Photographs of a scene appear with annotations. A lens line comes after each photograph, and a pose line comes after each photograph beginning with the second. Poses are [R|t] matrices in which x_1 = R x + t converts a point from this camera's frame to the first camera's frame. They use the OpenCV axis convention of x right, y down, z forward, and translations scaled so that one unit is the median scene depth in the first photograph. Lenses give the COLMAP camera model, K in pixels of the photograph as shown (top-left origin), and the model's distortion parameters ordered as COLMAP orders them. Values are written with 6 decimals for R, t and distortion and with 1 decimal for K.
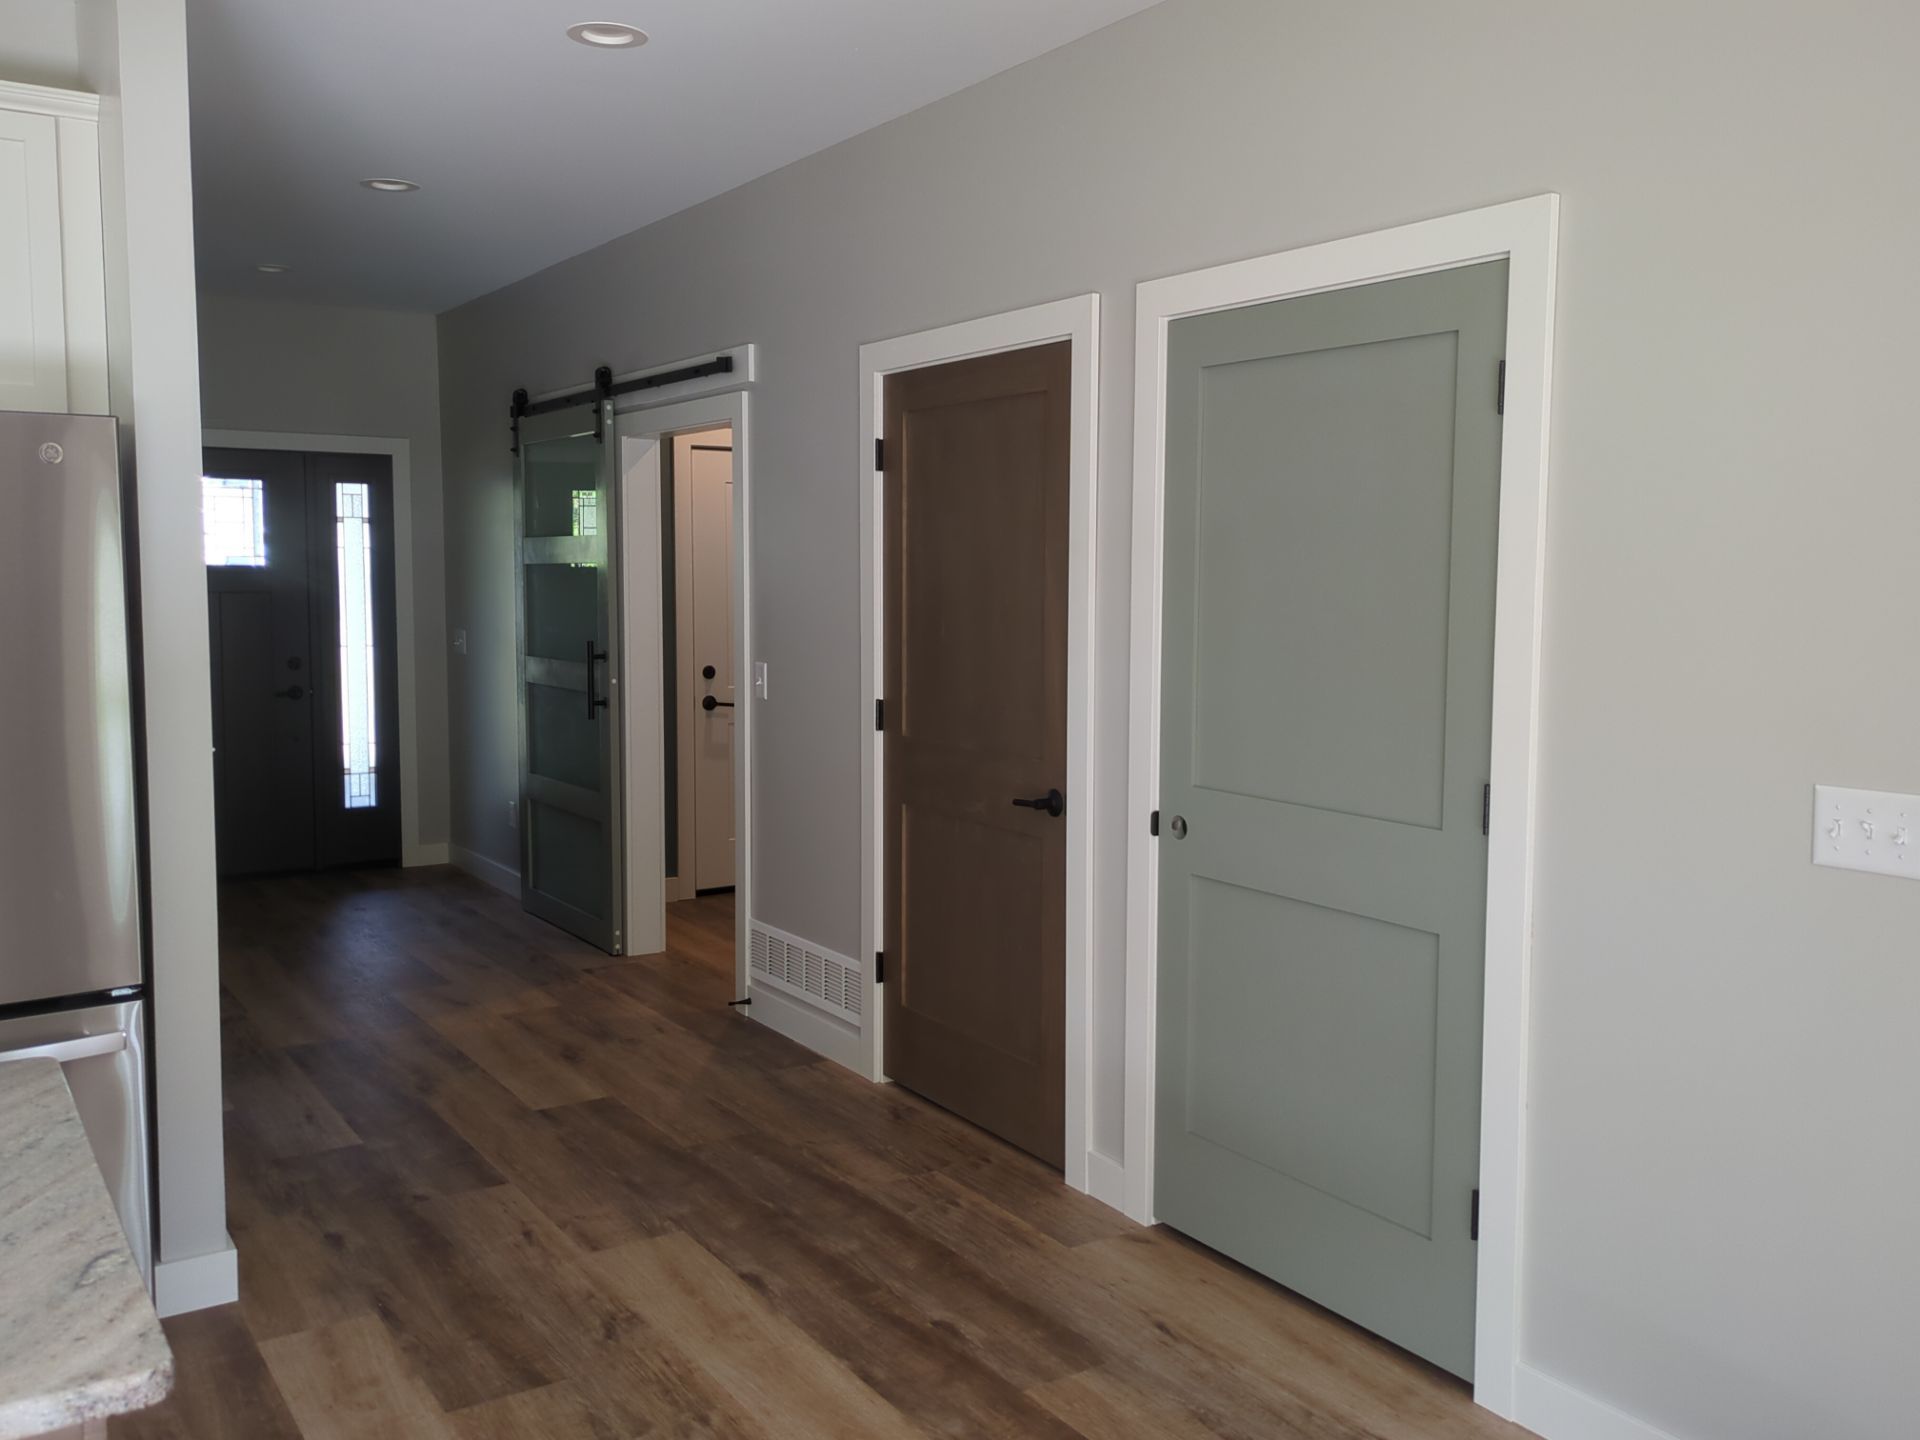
lens RADIAL K [[1639.9, 0, 968.0], [0, 1639.9, 715.9], [0, 0, 1]] dist [0.040121, -0.041176]
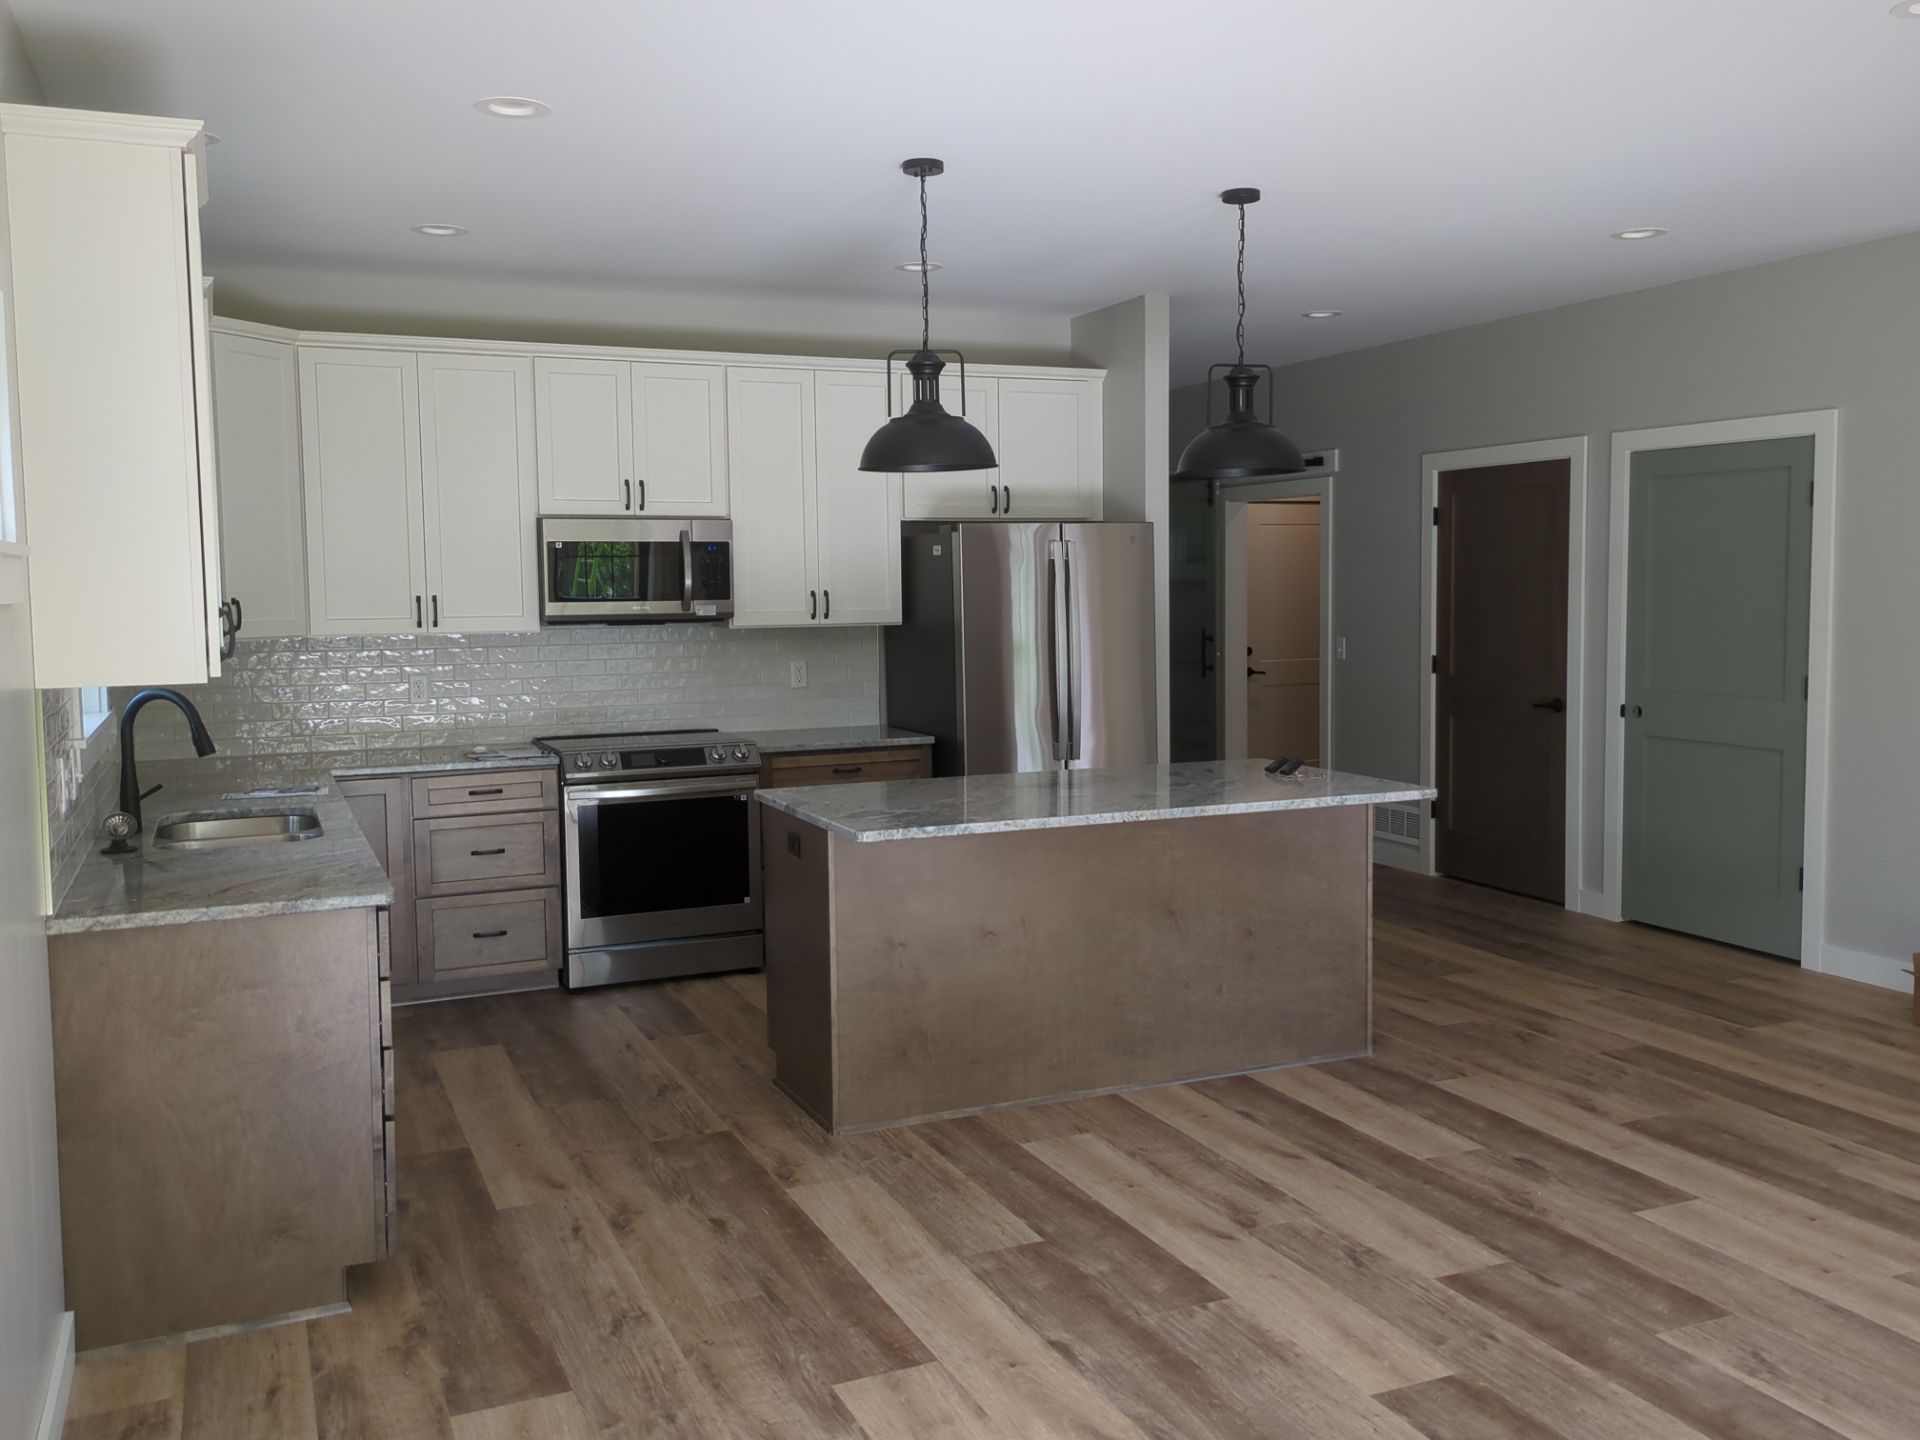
lens RADIAL K [[1639.9, 0, 960.2], [0, 1639.9, 712.7], [0, 0, 1]] dist [0.040121, -0.041176]
pose [[0.984482, -0.004434, -0.175428, -0.246612], [0.003254, 0.999970, -0.007014, 0.062132], [0.175454, 0.006334, 0.984467, -0.824832]]
